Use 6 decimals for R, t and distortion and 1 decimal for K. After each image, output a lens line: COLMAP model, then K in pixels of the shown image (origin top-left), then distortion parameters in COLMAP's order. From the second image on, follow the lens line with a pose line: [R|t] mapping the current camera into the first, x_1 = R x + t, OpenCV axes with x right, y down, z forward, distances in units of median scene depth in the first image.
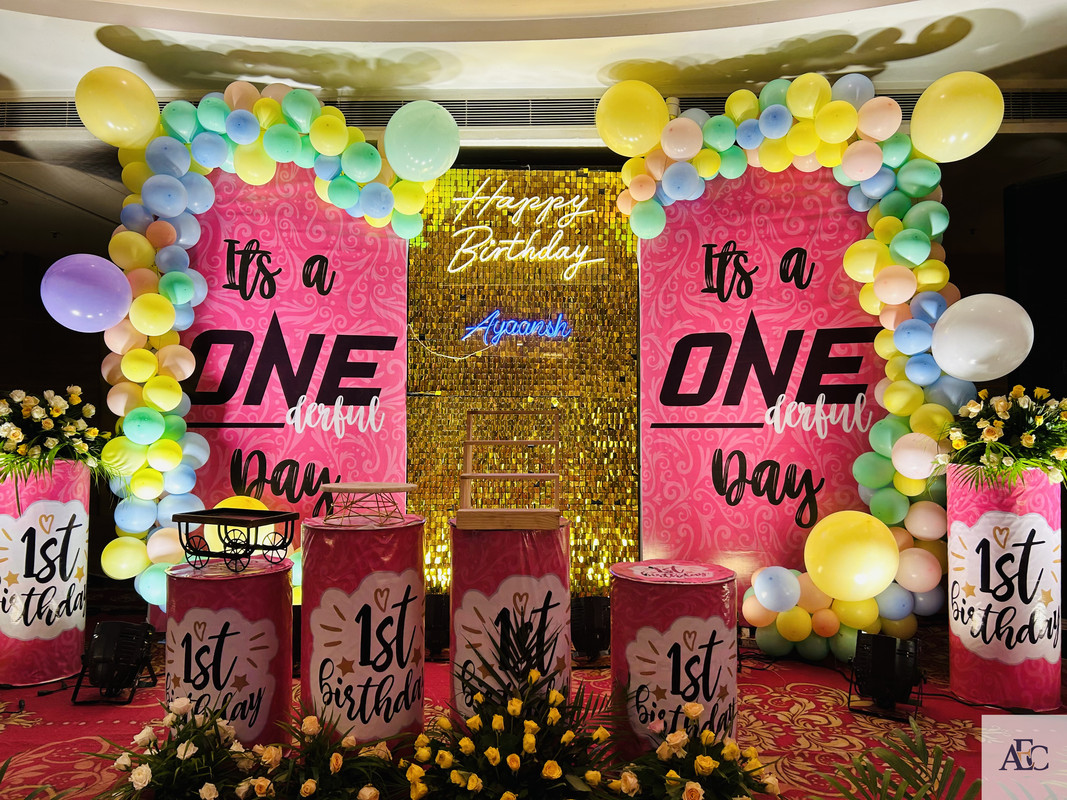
lens RADIAL K [[810.0, 0, 528.4], [0, 810.0, 401.0], [0, 0, 1]] dist [0.064423, -0.077249]
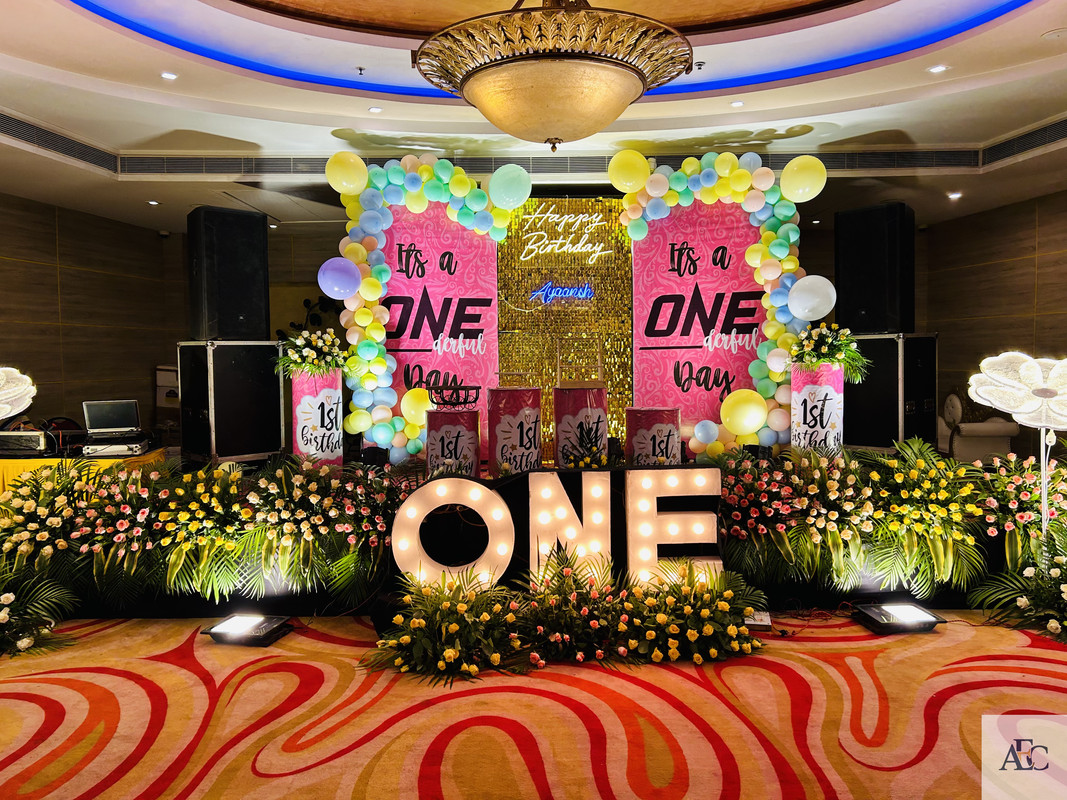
lens RADIAL K [[810.2, 0, 533.5], [0, 810.2, 400.0], [0, 0, 1]] dist [0.105828, -0.080065]
pose [[0.999289, -0.013851, 0.035063, -0.148591], [0.011328, 0.997401, 0.071156, 0.014951], [-0.035957, -0.070708, 0.996849, -0.789850]]
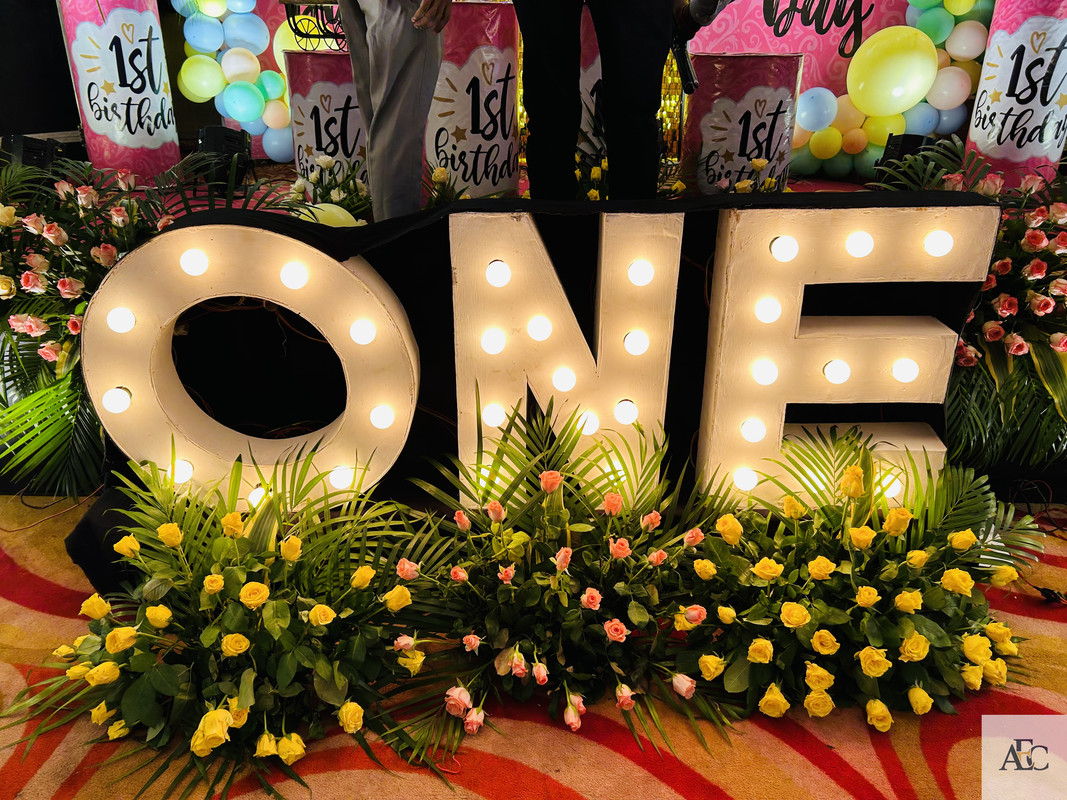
lens RADIAL K [[810.0, 0, 528.4], [0, 810.0, 401.0], [0, 0, 1]] dist [0.064423, -0.077249]
pose [[0.999741, -0.005042, 0.022177, -0.092601], [-0.005029, 0.901960, 0.431789, 0.100930], [-0.022179, -0.431789, 0.901702, -0.124143]]
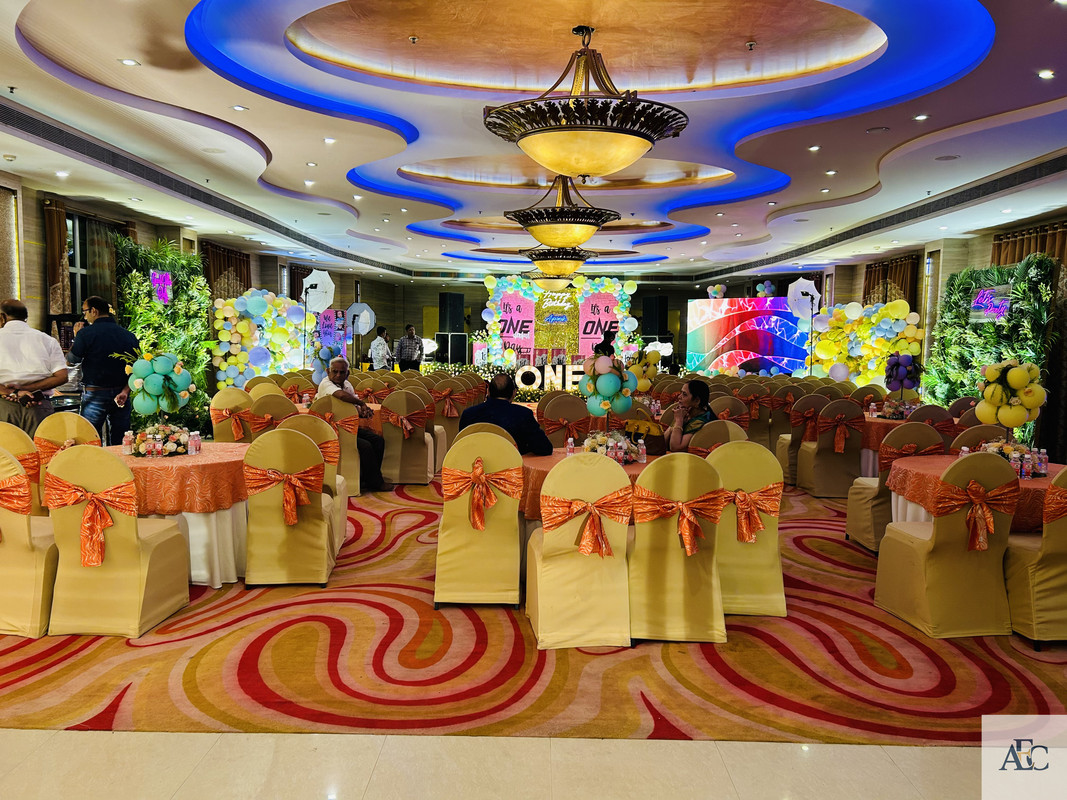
lens RADIAL K [[810.0, 0, 528.4], [0, 810.0, 401.0], [0, 0, 1]] dist [0.064423, -0.077249]
pose [[0.999730, 0.012503, 0.019591, -0.308774], [-0.014301, 0.995423, 0.094488, -0.059452], [-0.018320, -0.094742, 0.995333, -4.573542]]
